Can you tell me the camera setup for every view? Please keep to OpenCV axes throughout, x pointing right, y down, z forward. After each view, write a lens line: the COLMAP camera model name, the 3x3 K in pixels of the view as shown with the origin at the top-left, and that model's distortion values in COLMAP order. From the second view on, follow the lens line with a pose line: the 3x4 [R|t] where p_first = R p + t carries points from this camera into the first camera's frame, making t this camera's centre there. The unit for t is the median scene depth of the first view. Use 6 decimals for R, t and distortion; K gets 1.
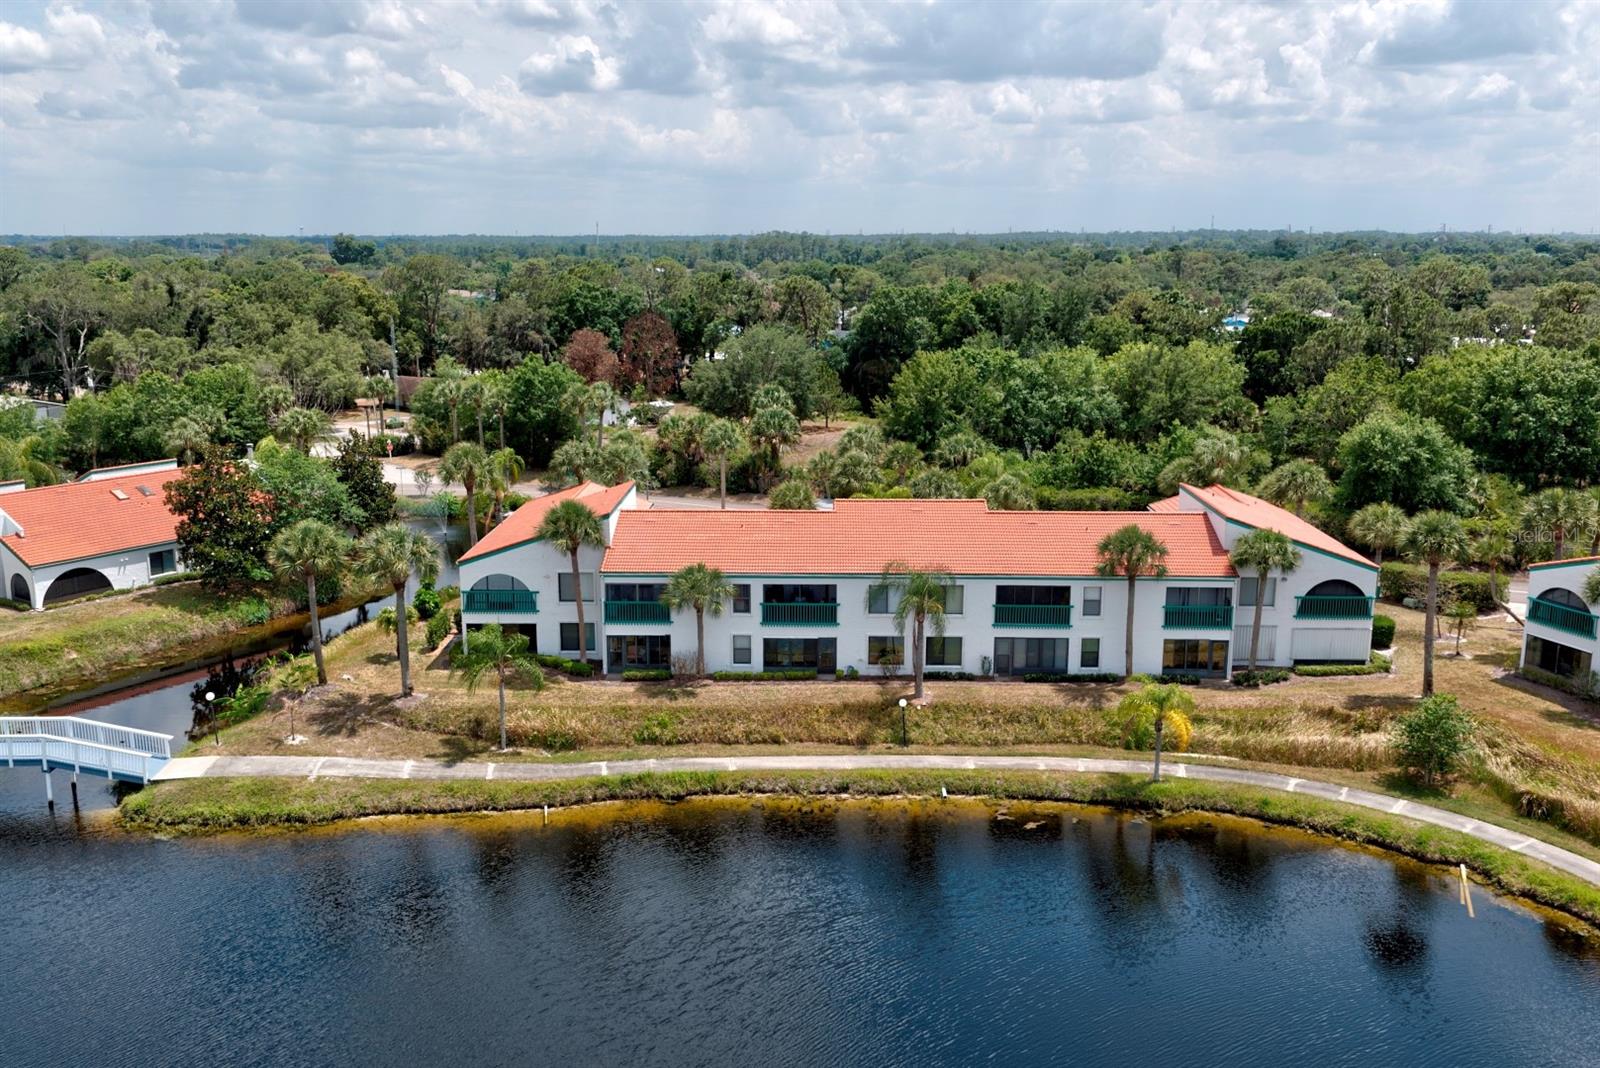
lens RADIAL K [[1345.7, 0, 800.0], [0, 1345.7, 534.0], [0, 0, 1]] dist [0.049709, -0.067245]
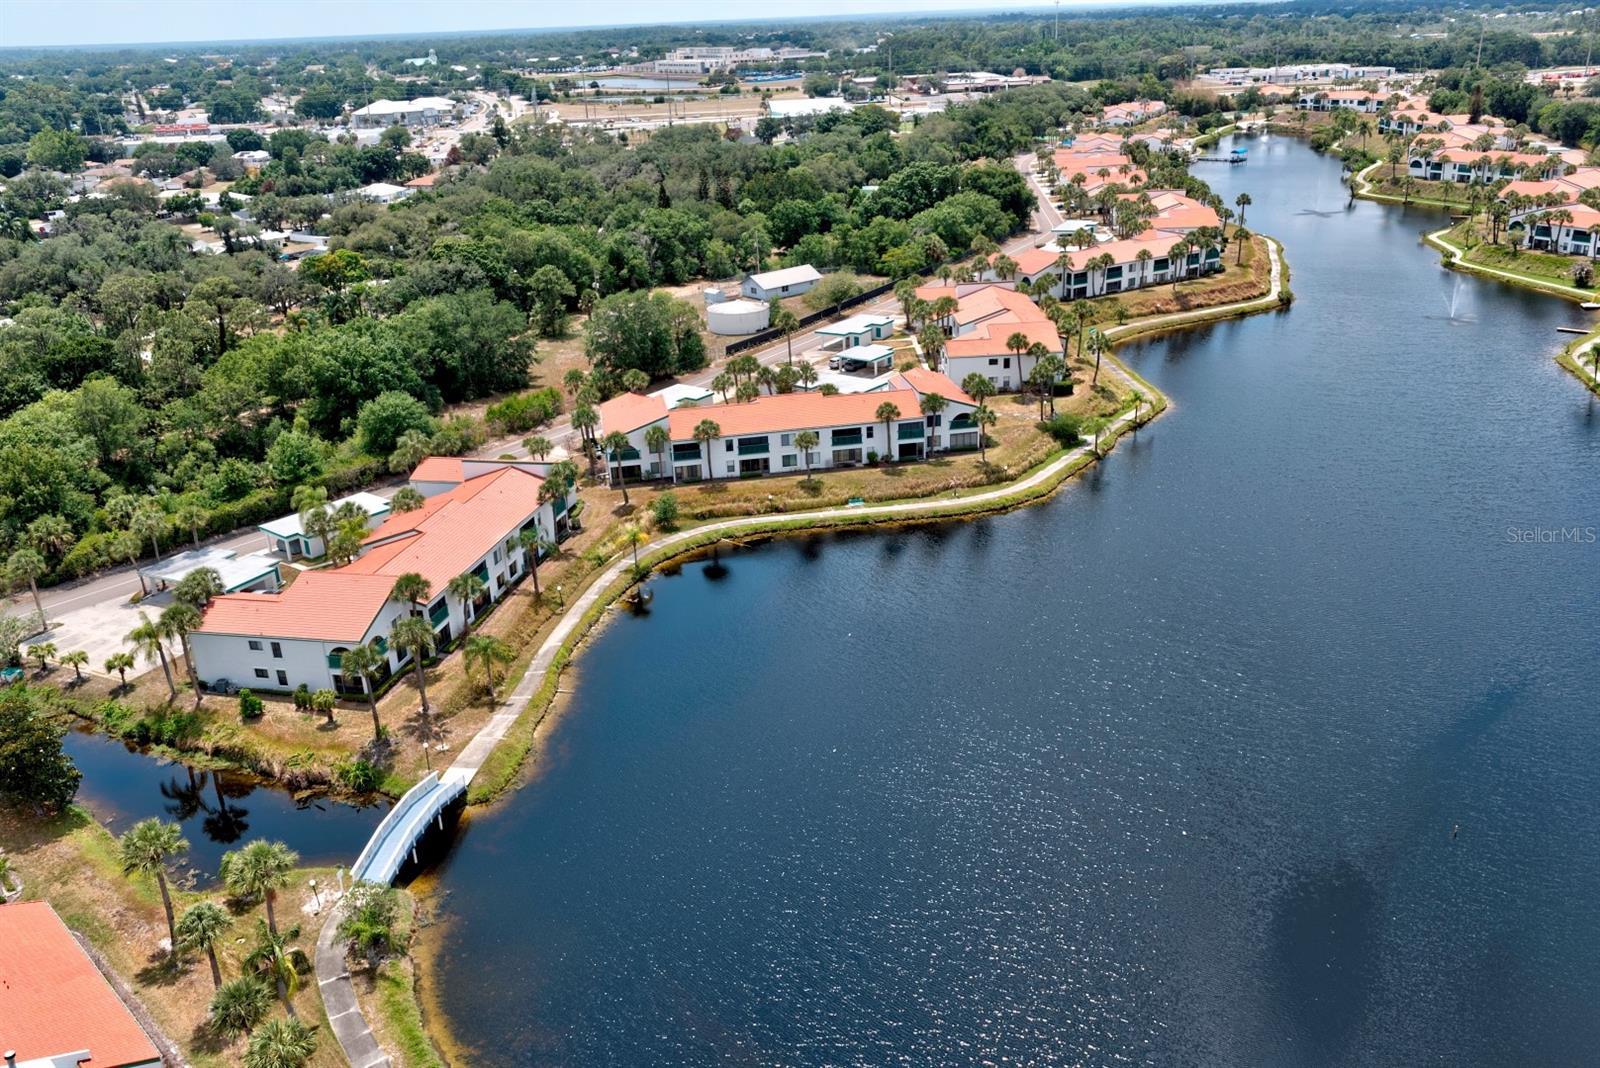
lens RADIAL K [[1345.7, 0, 800.0], [0, 1345.7, 534.0], [0, 0, 1]] dist [0.049709, -0.067245]
pose [[0.203658, -0.366933, 0.907680, -1.618924], [0.248676, 0.916093, 0.314538, -0.489597], [-0.946934, 0.161660, 0.277817, 0.034196]]
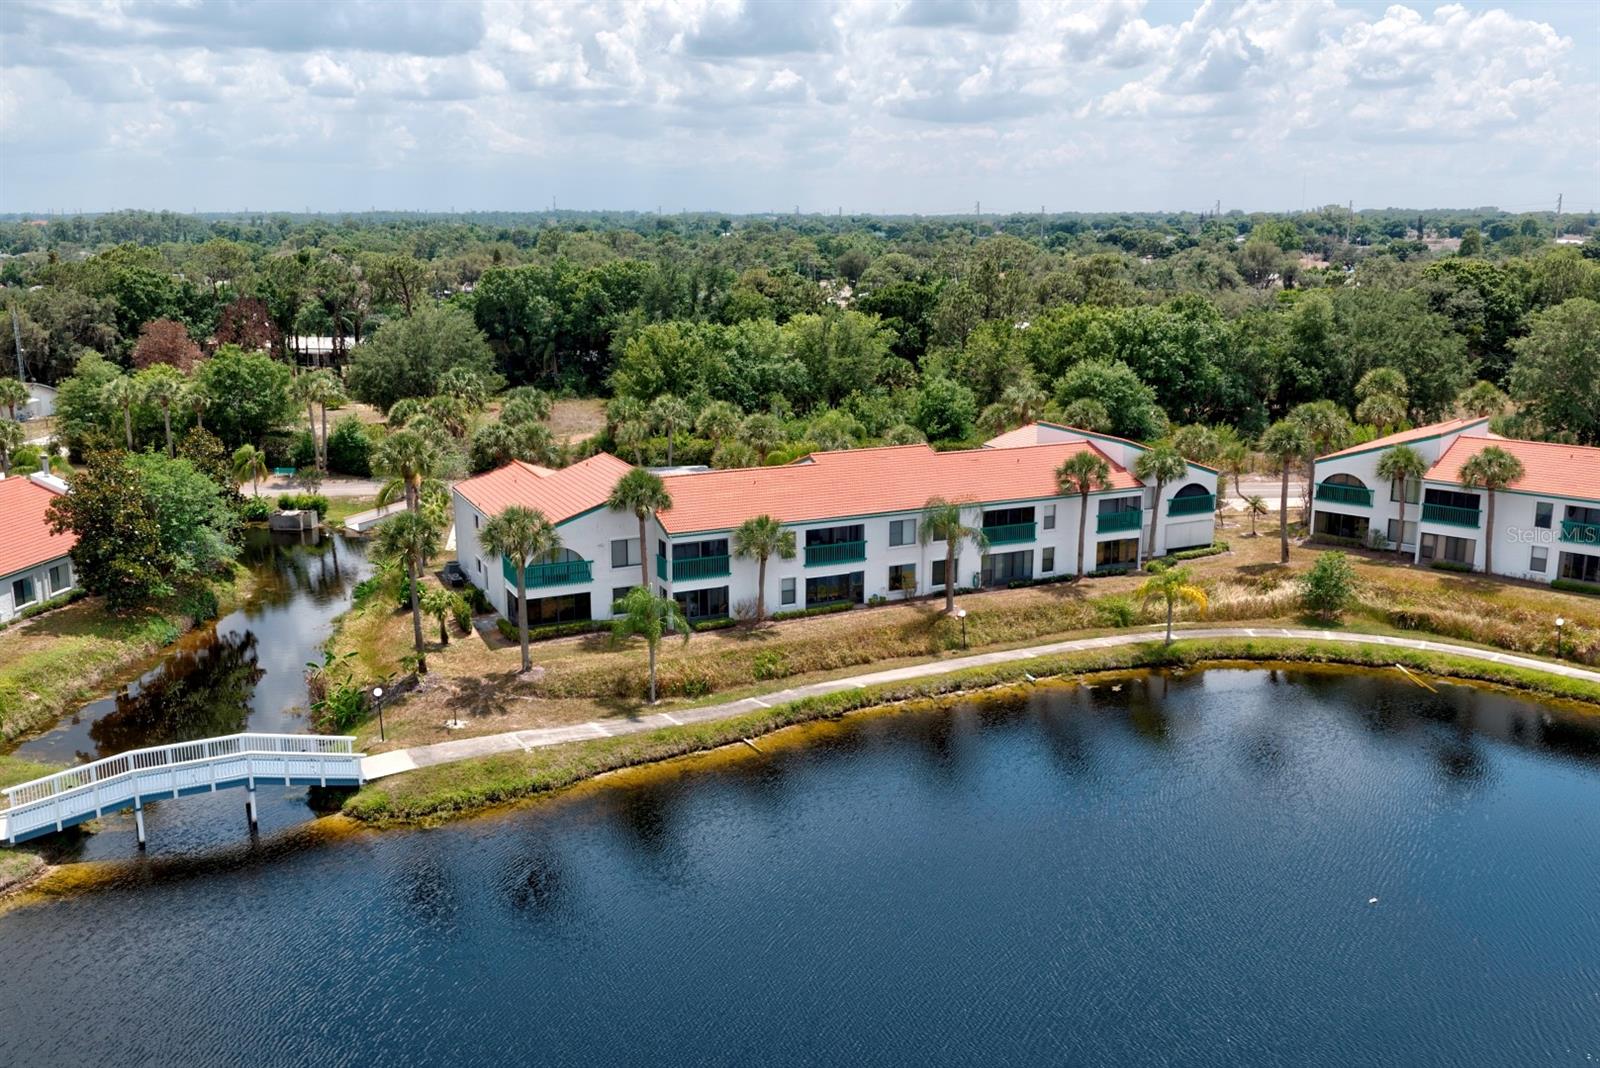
lens RADIAL K [[1345.7, 0, 800.0], [0, 1345.7, 534.0], [0, 0, 1]] dist [0.049709, -0.067245]
pose [[0.903885, -0.101072, 0.415663, -0.497649], [0.094921, 0.994852, 0.035495, 0.000253], [-0.417111, 0.007372, 0.908826, -0.015953]]
